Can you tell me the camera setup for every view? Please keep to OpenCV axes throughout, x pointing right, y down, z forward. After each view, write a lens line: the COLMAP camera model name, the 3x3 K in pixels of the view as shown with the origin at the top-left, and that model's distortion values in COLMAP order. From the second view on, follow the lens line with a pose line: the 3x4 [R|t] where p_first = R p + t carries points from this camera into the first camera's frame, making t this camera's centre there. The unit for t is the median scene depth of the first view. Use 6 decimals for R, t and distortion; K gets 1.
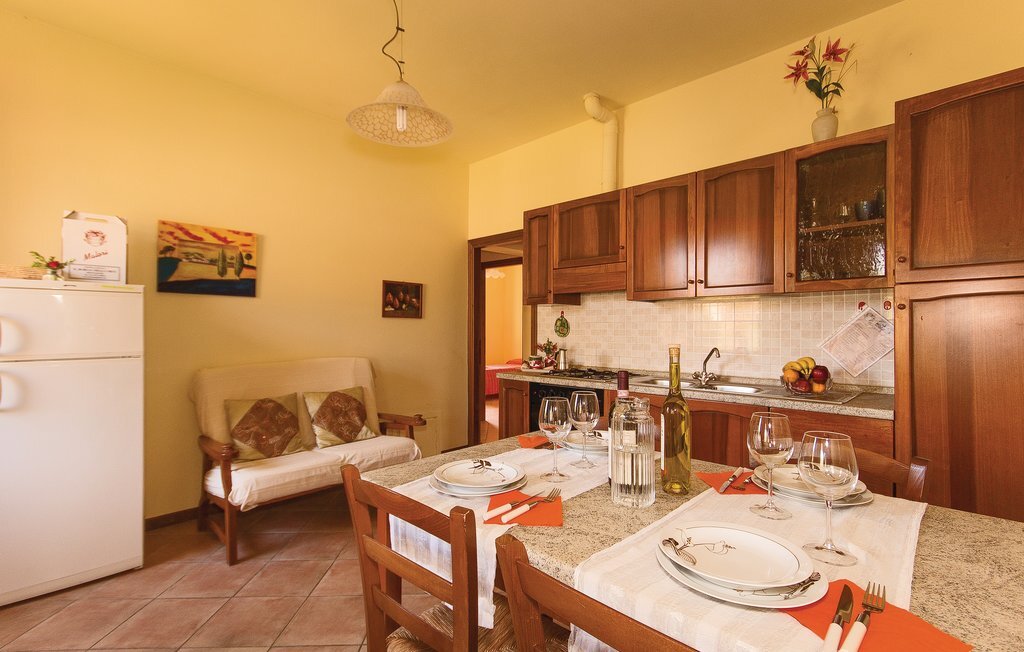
lens RADIAL K [[473.1, 0, 512.0], [0, 473.1, 326.0], [0, 0, 1]] dist [0.002701, 0.000717]
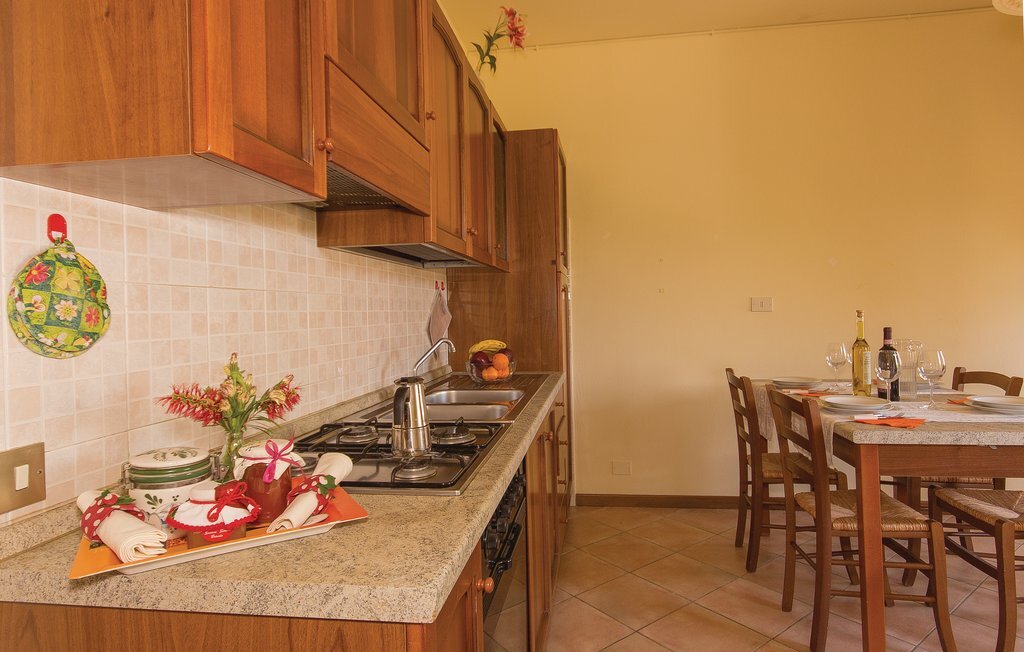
lens RADIAL K [[589.7, 0, 513.1], [0, 589.7, 304.2], [0, 0, 1]] dist [0.000553, 0.000374]
pose [[-0.589193, 0.021846, 0.807697, -0.227767], [0.014917, 0.999758, -0.016159, 0.011484], [-0.807855, 0.002528, -0.589376, 1.179109]]
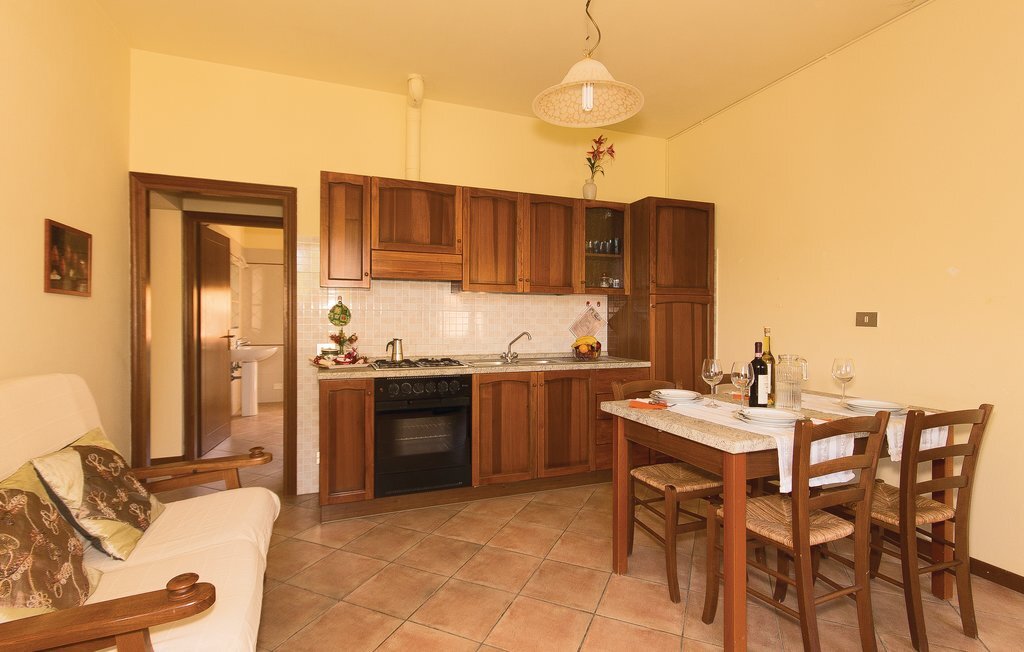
lens RADIAL K [[473.1, 0, 512.0], [0, 473.1, 326.0], [0, 0, 1]] dist [0.002701, 0.000717]
pose [[0.422315, -0.013215, 0.906353, -0.650224], [-0.009739, 0.999770, 0.019115, 0.003899], [-0.906397, -0.016899, 0.422089, 0.412527]]
